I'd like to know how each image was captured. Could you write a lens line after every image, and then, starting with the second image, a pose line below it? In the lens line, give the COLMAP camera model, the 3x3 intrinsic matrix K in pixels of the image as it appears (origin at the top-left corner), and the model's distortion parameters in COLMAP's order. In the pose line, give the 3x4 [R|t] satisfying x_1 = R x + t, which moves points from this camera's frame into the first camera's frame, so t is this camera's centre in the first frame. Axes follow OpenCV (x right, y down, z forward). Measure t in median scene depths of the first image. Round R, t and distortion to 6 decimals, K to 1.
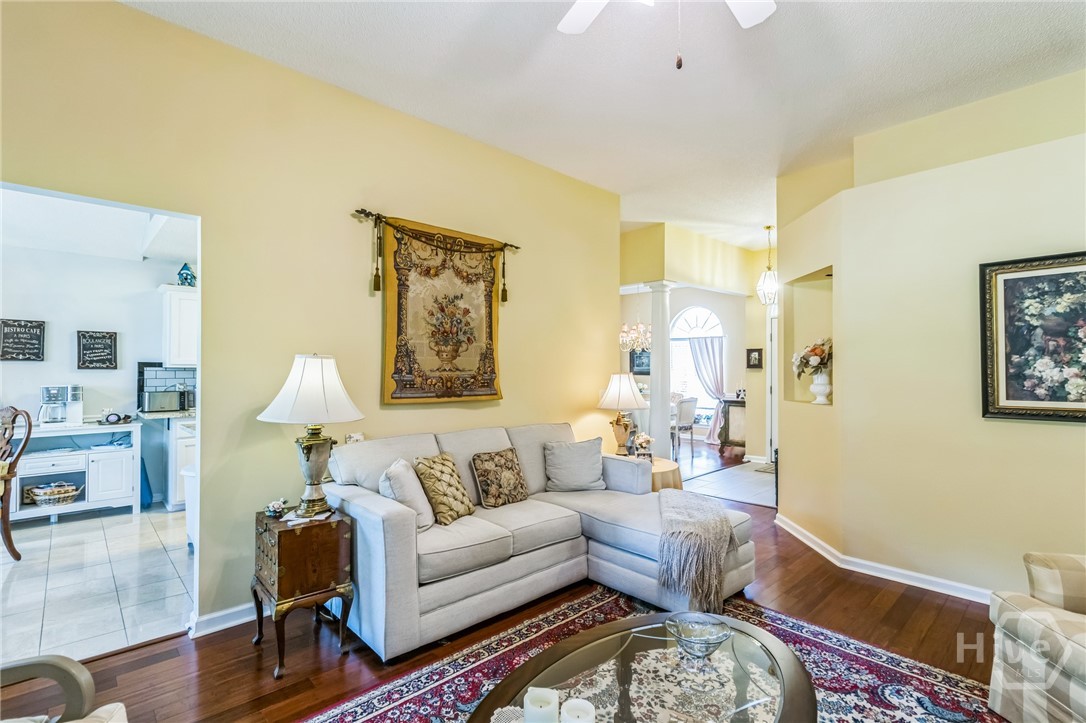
lens RADIAL K [[508.5, 0, 550.7], [0, 508.5, 365.0], [0, 0, 1]] dist [0.006424, -0.000969]
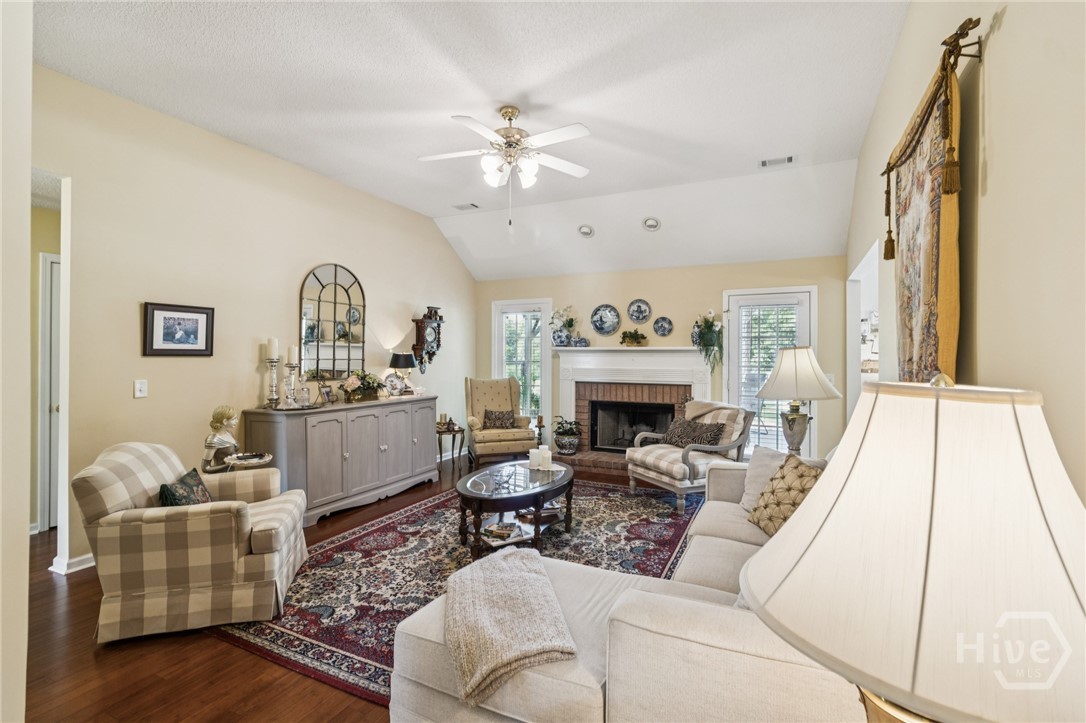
lens RADIAL K [[508.5, 0, 545.0], [0, 508.5, 354.9], [0, 0, 1]] dist [0.006424, -0.000969]
pose [[-0.939496, -0.005969, -0.342507, 0.409016], [-0.002686, 0.999946, -0.010057, 0.011526], [0.342549, -0.008529, -0.939461, 1.481437]]
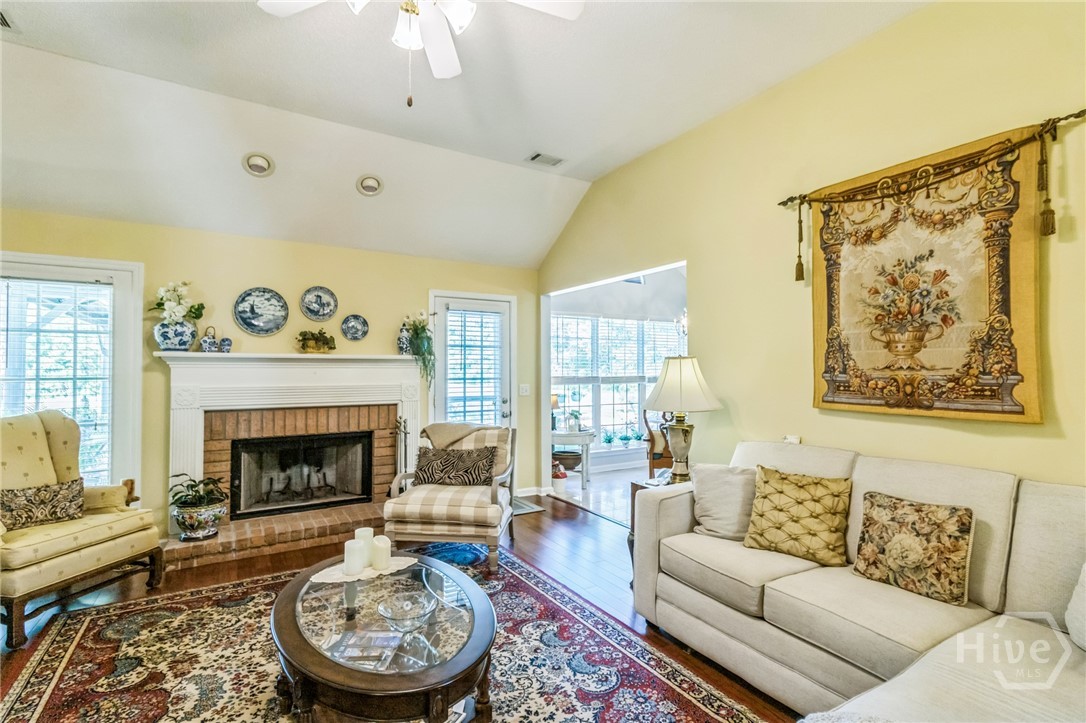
lens RADIAL K [[508.5, 0, 550.0], [0, 508.5, 362.7], [0, 0, 1]] dist [0.006424, -0.000969]
pose [[-0.206427, -0.013476, -0.978369, 0.600843], [0.008336, 0.999845, -0.015531, 0.009554], [0.978427, -0.011361, -0.206282, 0.714178]]
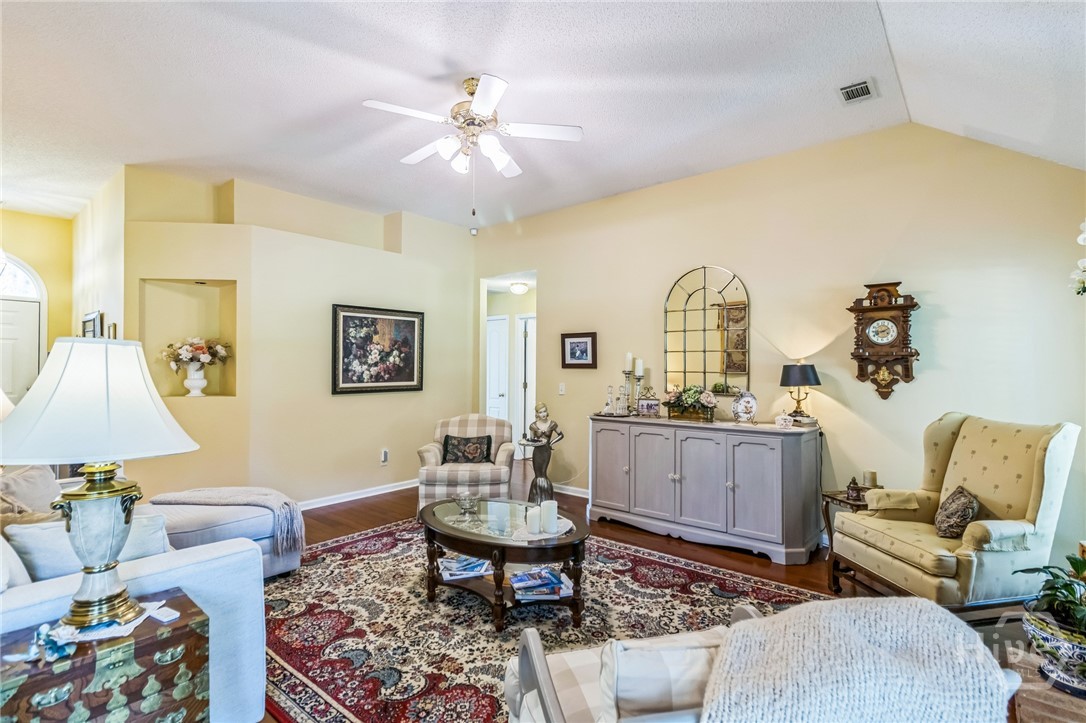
lens RADIAL K [[508.5, 0, 542.9], [0, 508.5, 366.5], [0, 0, 1]] dist [0.006424, -0.000969]
pose [[-0.103406, 0.000129, 0.994639, -0.809256], [-0.011832, 0.999929, -0.001360, 0.002865], [-0.994569, -0.011909, -0.103397, 0.431668]]
